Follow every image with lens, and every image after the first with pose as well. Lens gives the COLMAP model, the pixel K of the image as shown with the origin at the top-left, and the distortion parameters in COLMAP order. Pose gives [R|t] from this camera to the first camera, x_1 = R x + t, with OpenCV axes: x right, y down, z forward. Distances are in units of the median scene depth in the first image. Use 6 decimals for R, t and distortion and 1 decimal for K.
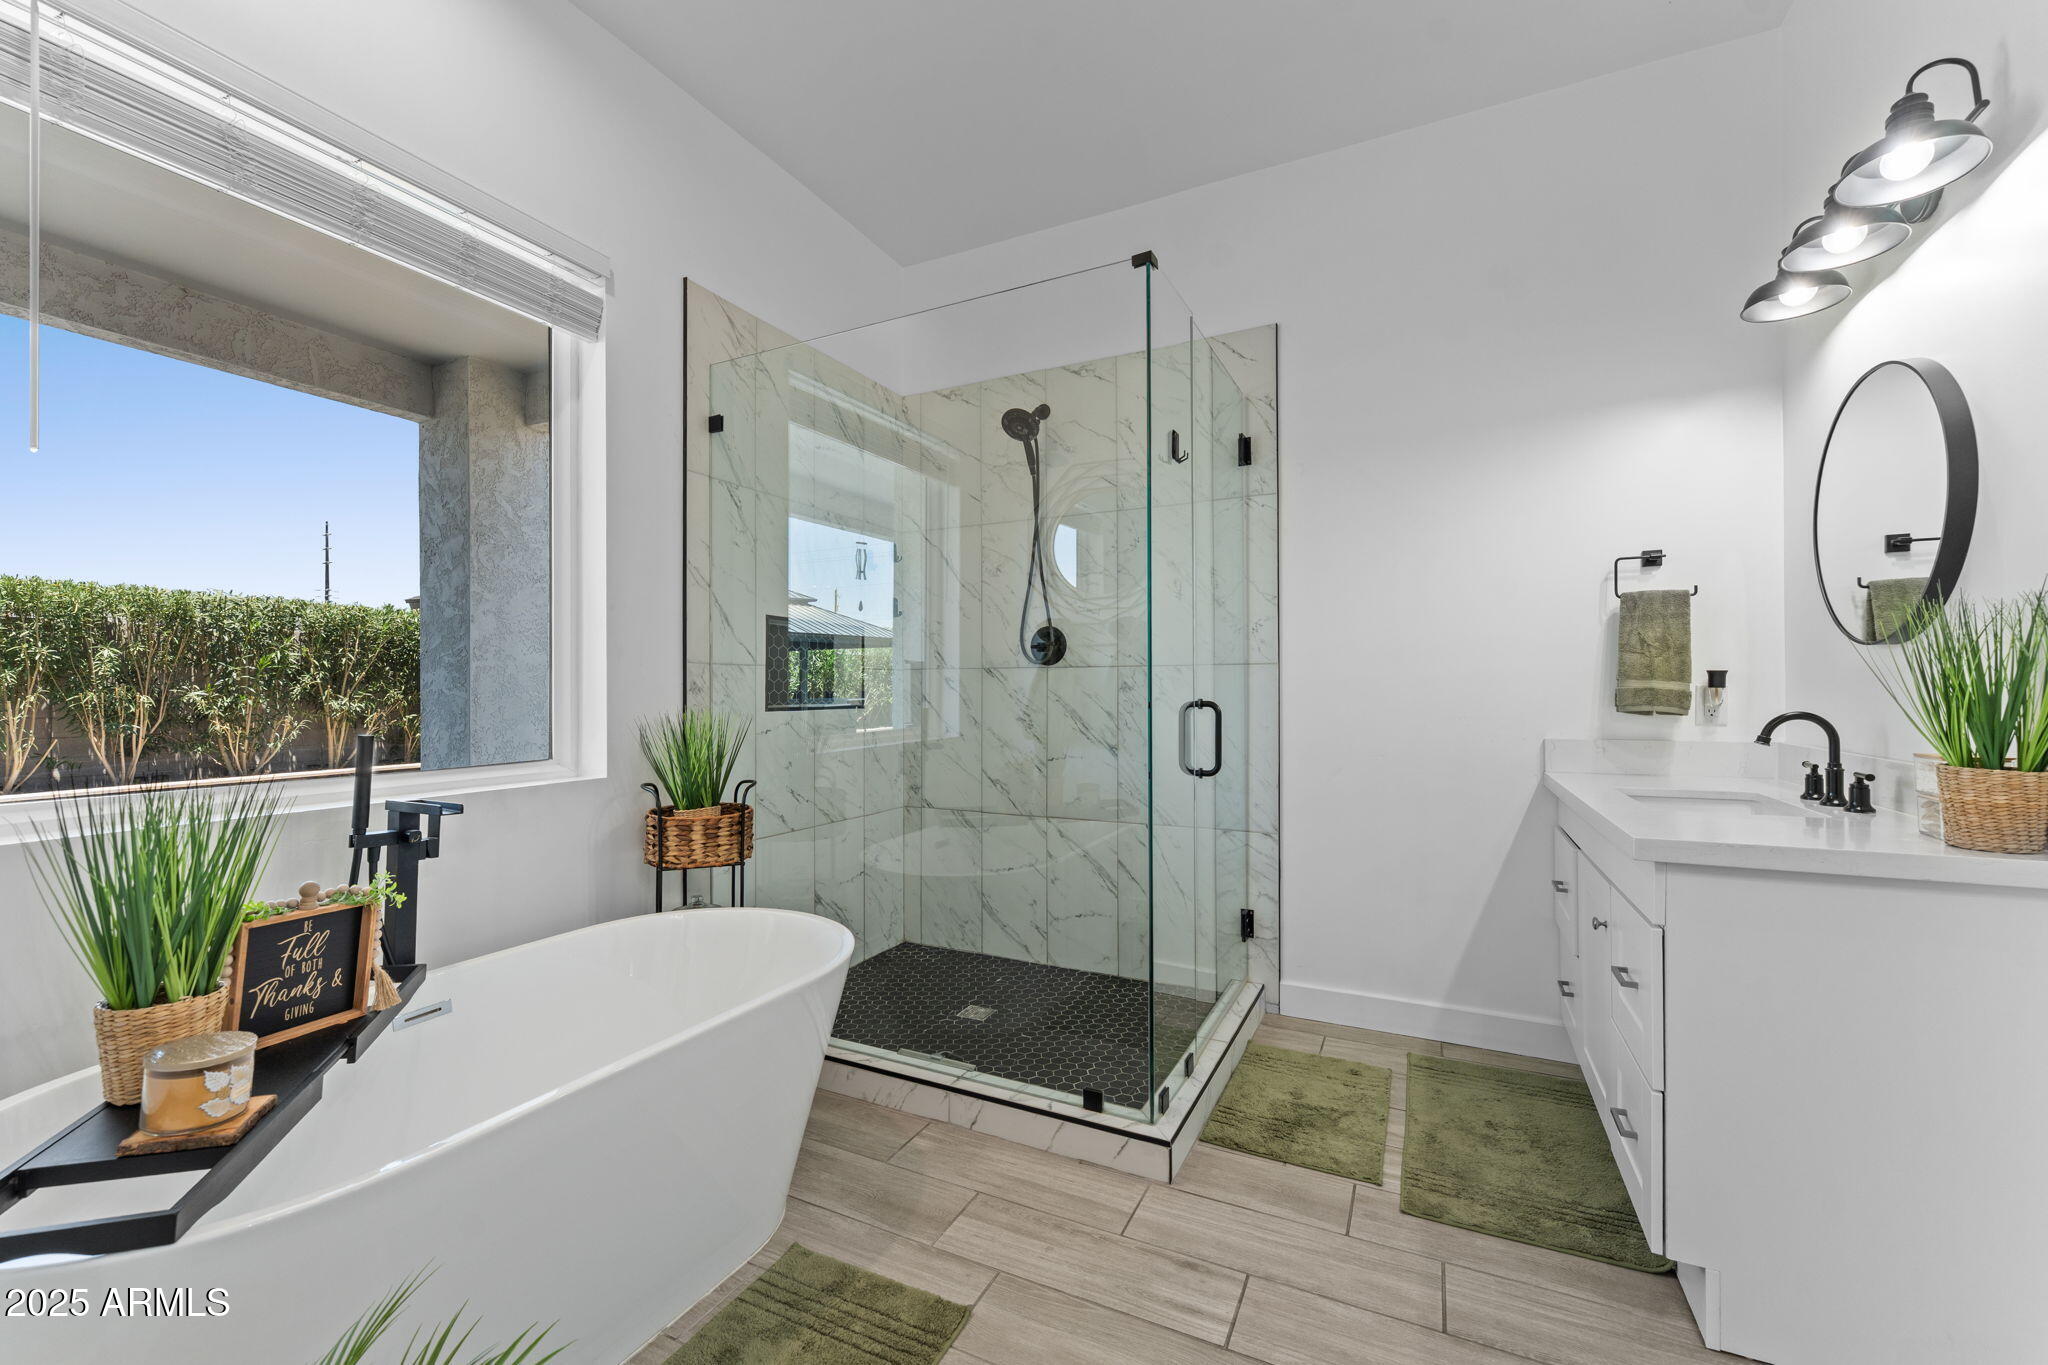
lens RADIAL K [[814.0, 0, 1024.0], [0, 814.0, 682.5], [0, 0, 1]] dist [0.000464, -0.000453]
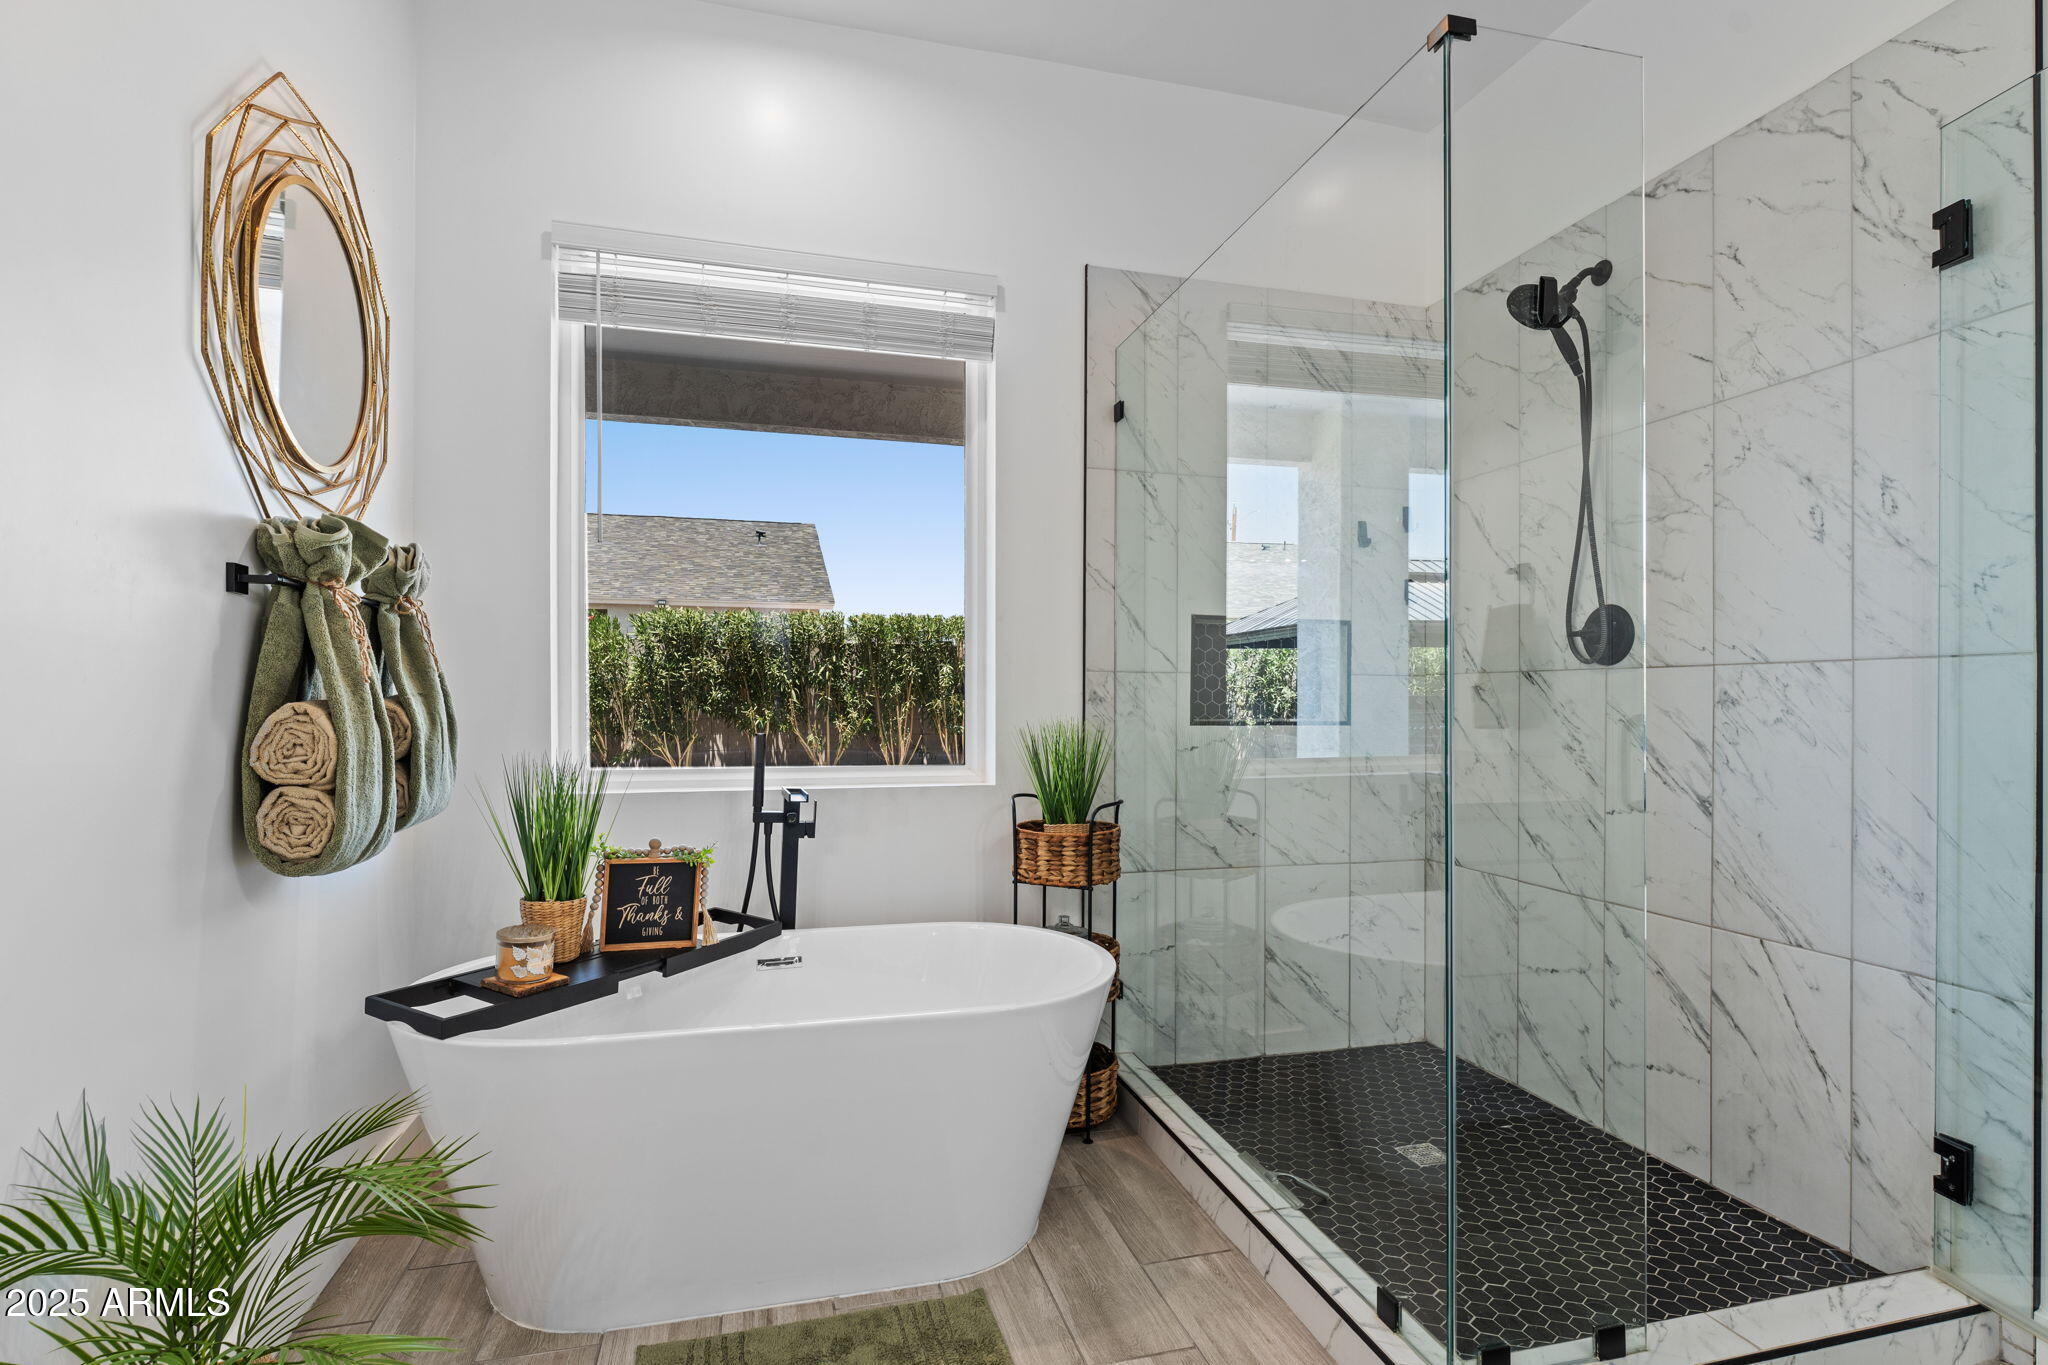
lens RADIAL K [[981.7, 0, 1027.7], [0, 981.7, 692.6], [0, 0, 1]] dist [0.001111, -0.000193]
pose [[0.671810, 0.000362, -0.740723, 0.372020], [-0.000368, 1.000000, 0.000155, 0.000484], [0.740723, 0.000168, 0.671810, 0.175164]]
